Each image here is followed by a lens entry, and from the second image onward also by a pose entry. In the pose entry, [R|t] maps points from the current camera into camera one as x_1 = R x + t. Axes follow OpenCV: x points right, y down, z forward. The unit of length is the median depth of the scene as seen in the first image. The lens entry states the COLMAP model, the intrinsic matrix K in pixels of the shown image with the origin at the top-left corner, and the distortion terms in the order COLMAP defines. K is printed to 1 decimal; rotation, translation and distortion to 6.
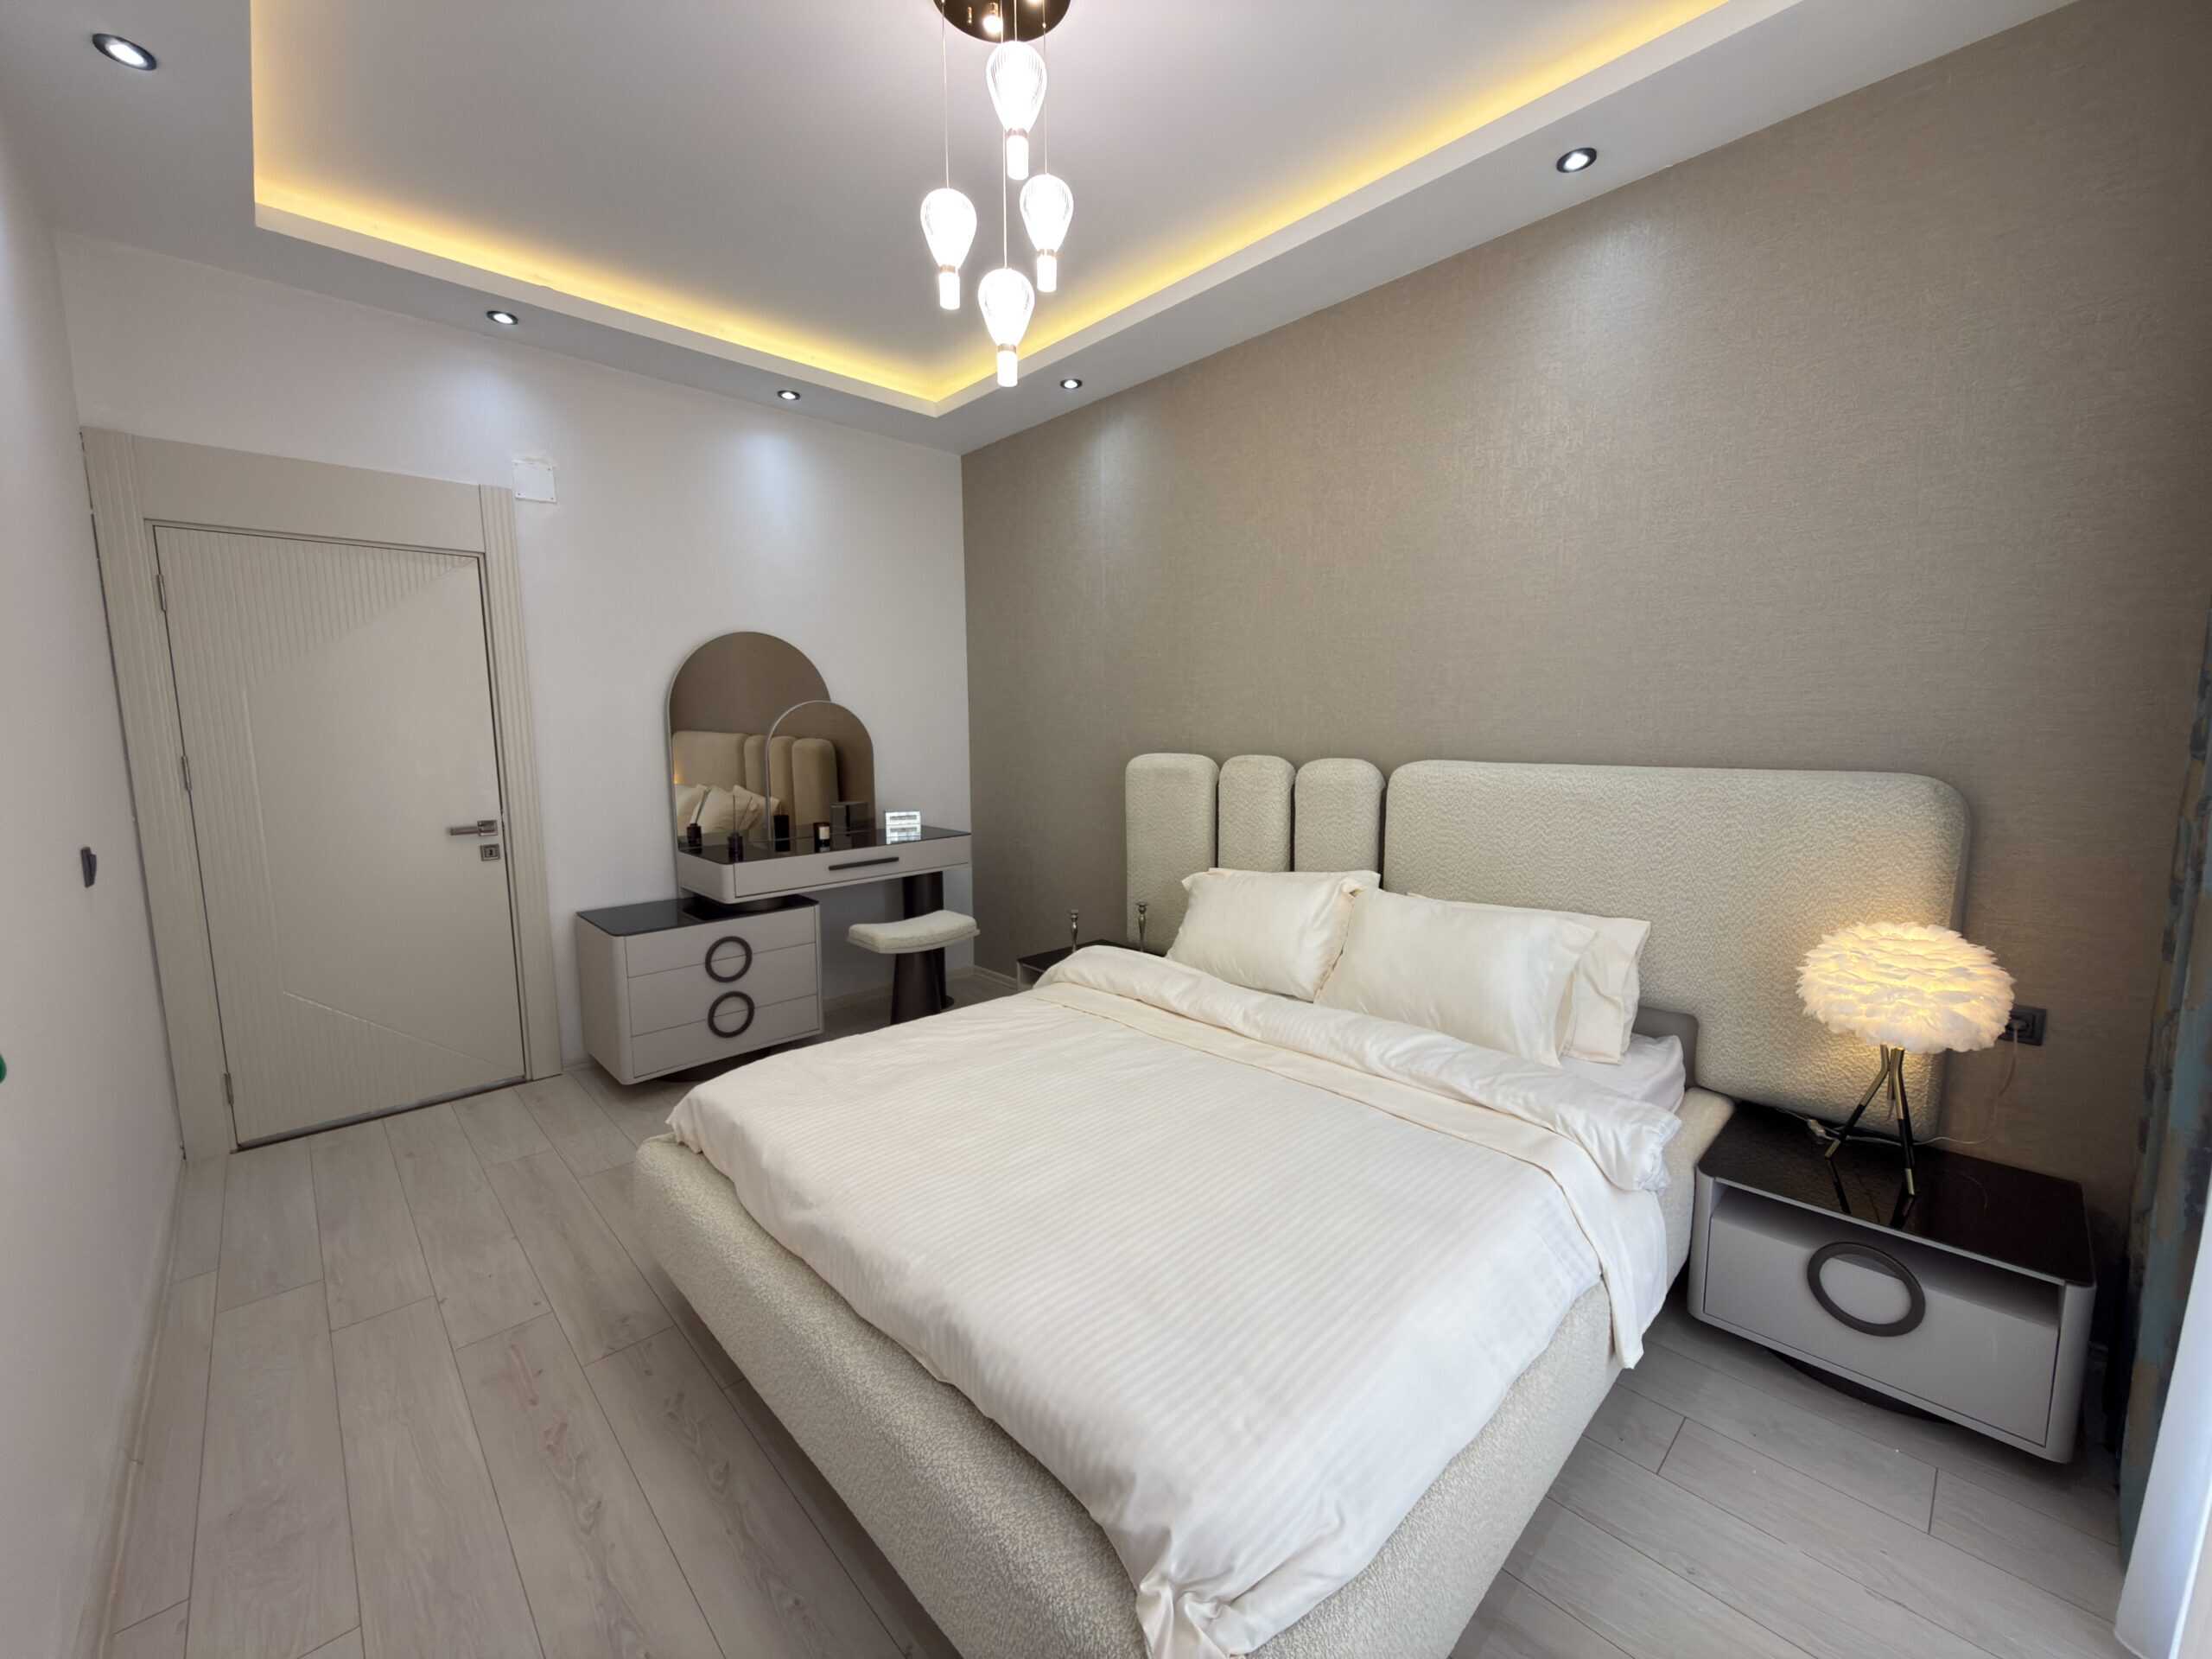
lens RADIAL K [[877.8, 0, 1107.8], [0, 877.8, 826.2], [0, 0, 1]] dist [0.001817, -0.000510]
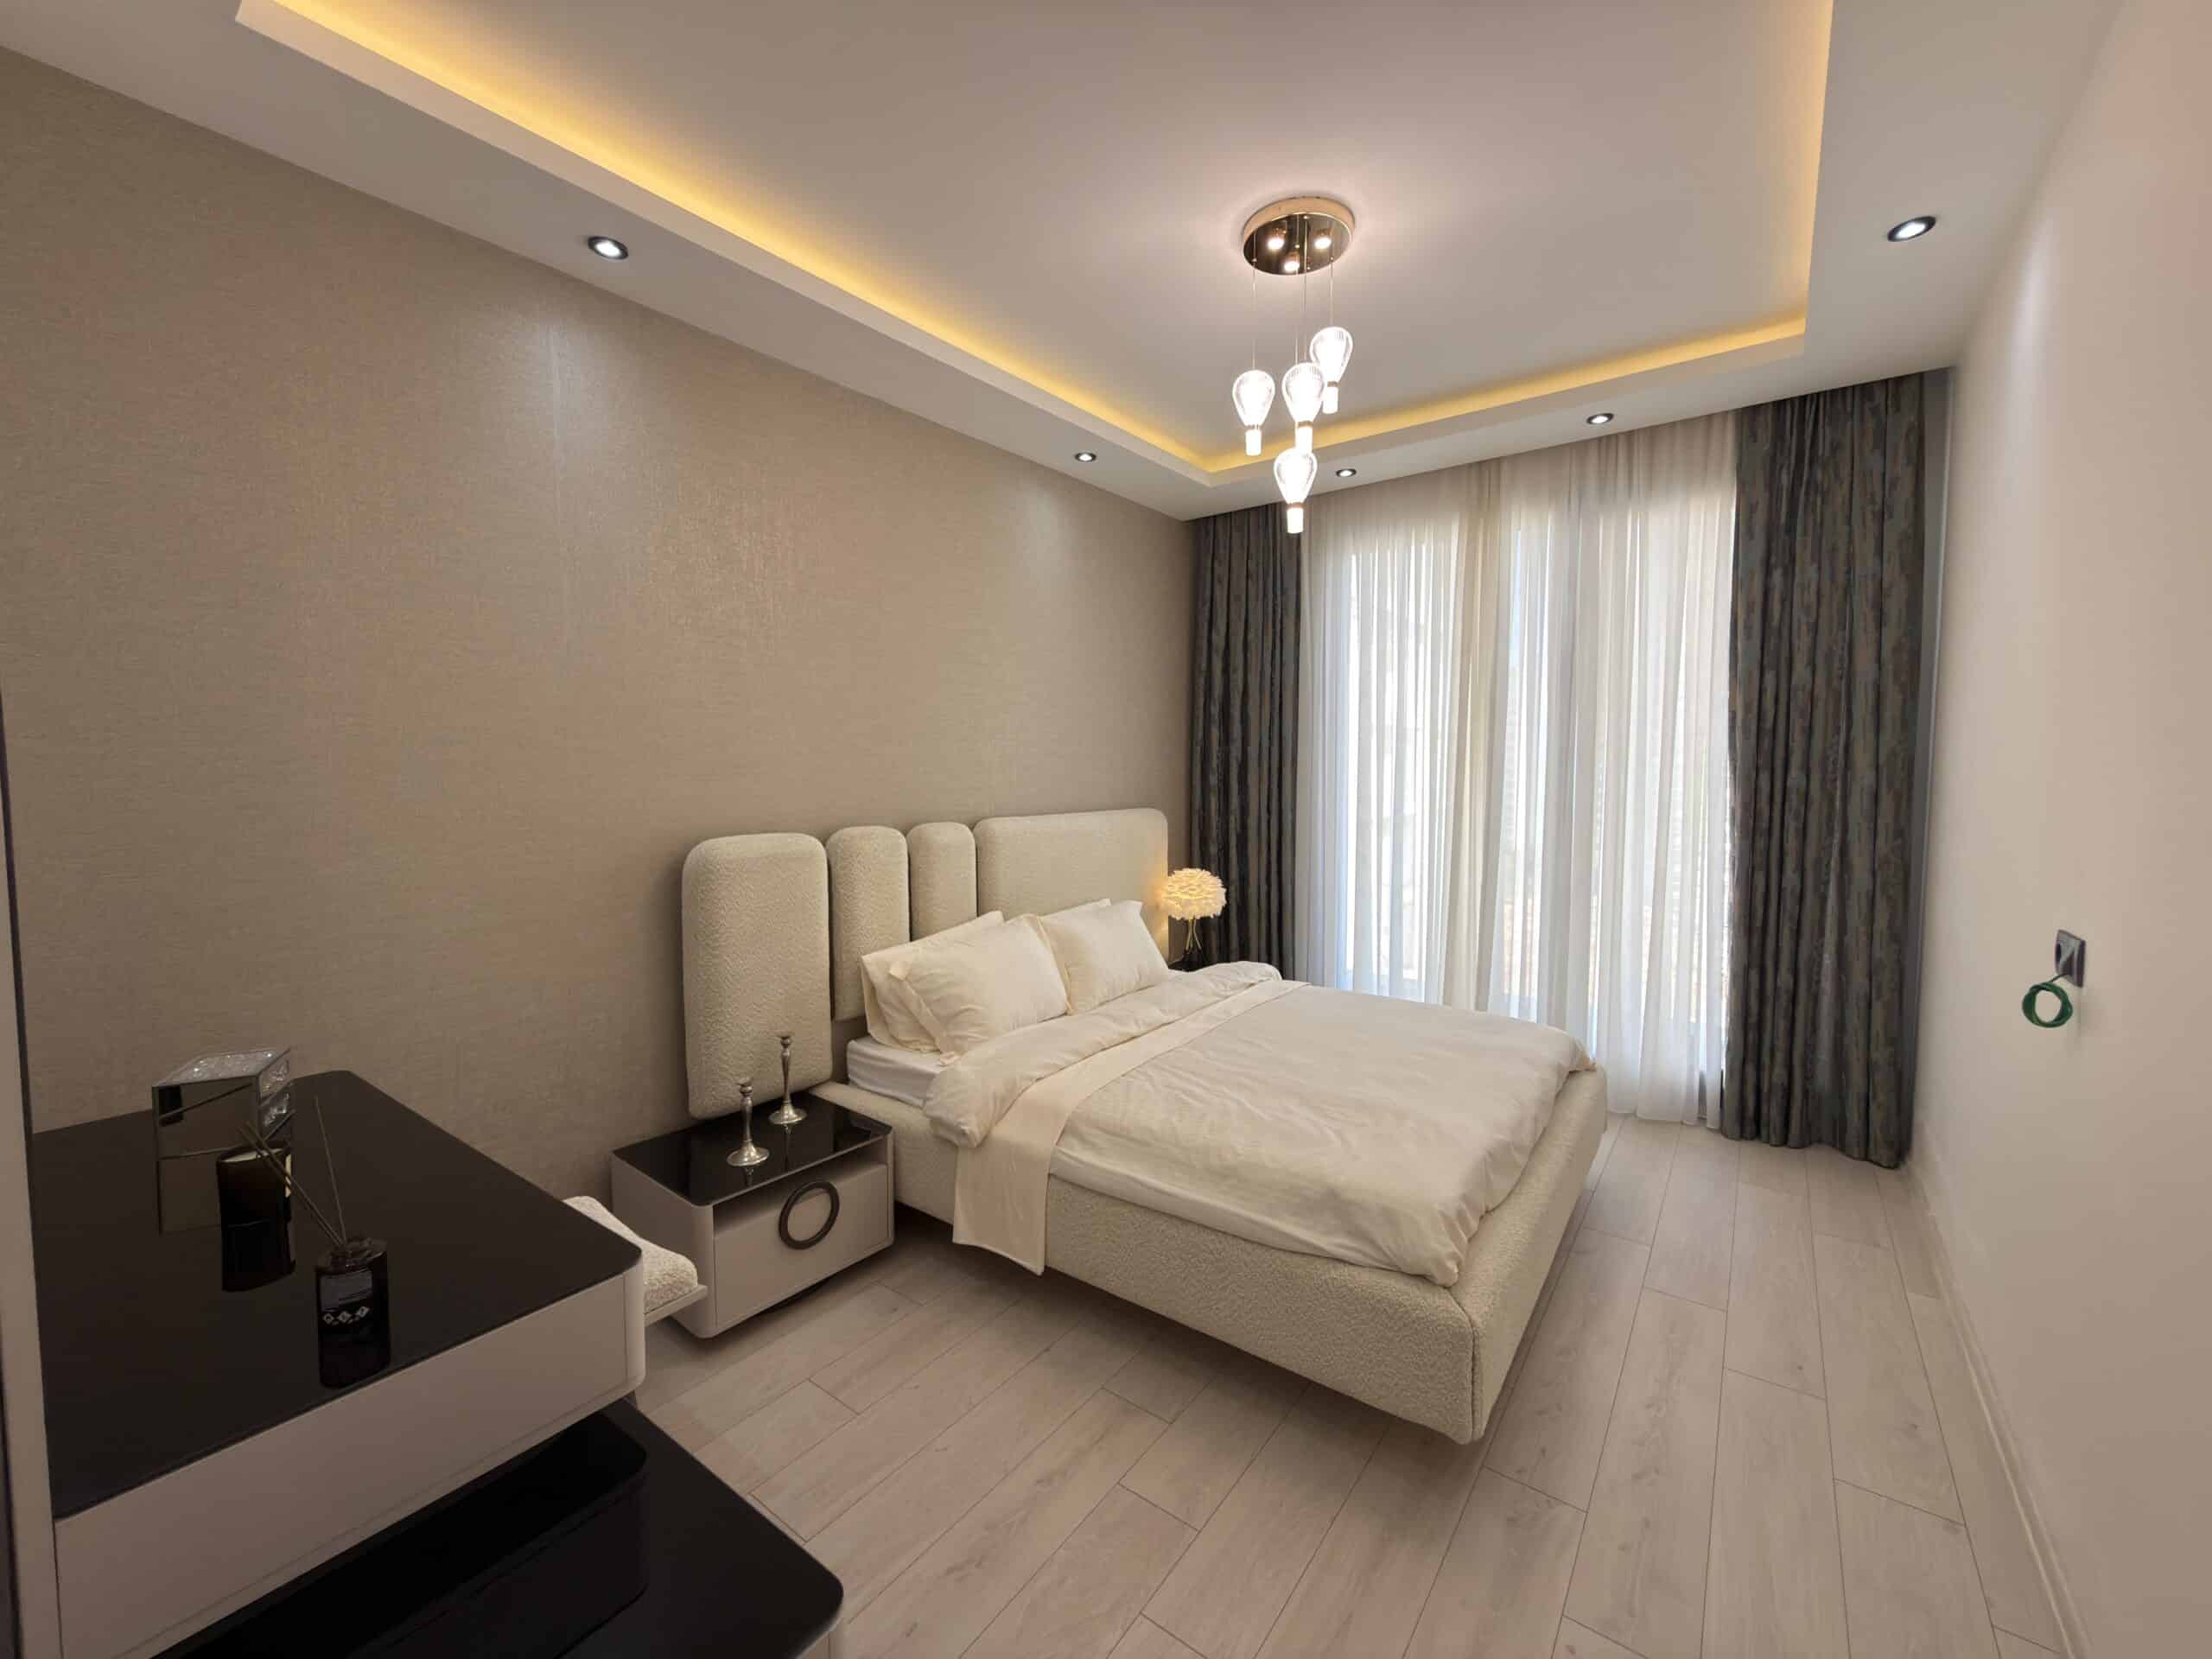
lens RADIAL K [[877.8, 0, 1107.8], [0, 877.8, 826.2], [0, 0, 1]] dist [0.001817, -0.000510]
pose [[-0.161814, -0.055565, 0.985256, -1.061244], [0.123684, 0.989398, 0.076112, -0.160005], [-0.979040, 0.134177, -0.153226, 1.184049]]
